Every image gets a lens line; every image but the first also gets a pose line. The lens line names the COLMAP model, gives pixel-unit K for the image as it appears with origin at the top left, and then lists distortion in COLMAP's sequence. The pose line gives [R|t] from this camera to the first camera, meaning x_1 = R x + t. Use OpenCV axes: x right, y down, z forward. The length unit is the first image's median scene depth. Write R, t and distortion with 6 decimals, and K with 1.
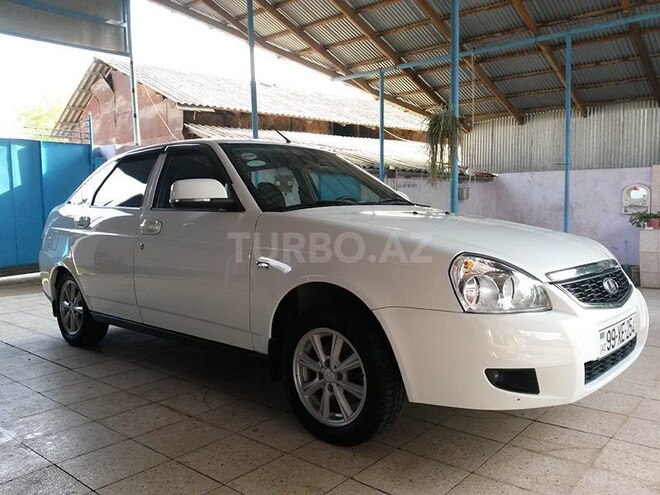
lens RADIAL K [[574.9, 0, 330.0], [0, 574.9, 247.5], [0, 0, 1]] dist [0.010371, 0.004654]
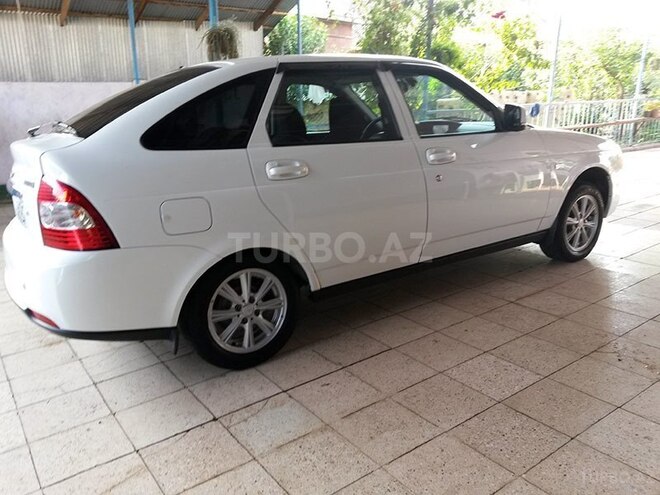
lens RADIAL K [[540.0, 0, 330.2], [0, 540.0, 262.2], [0, 0, 1]] dist [0.050599, 0.000090]
pose [[0.218585, -0.289735, 0.931812, -1.206492], [0.103761, 0.956391, 0.273037, -0.134602], [-0.970286, 0.037005, 0.239116, 0.932374]]
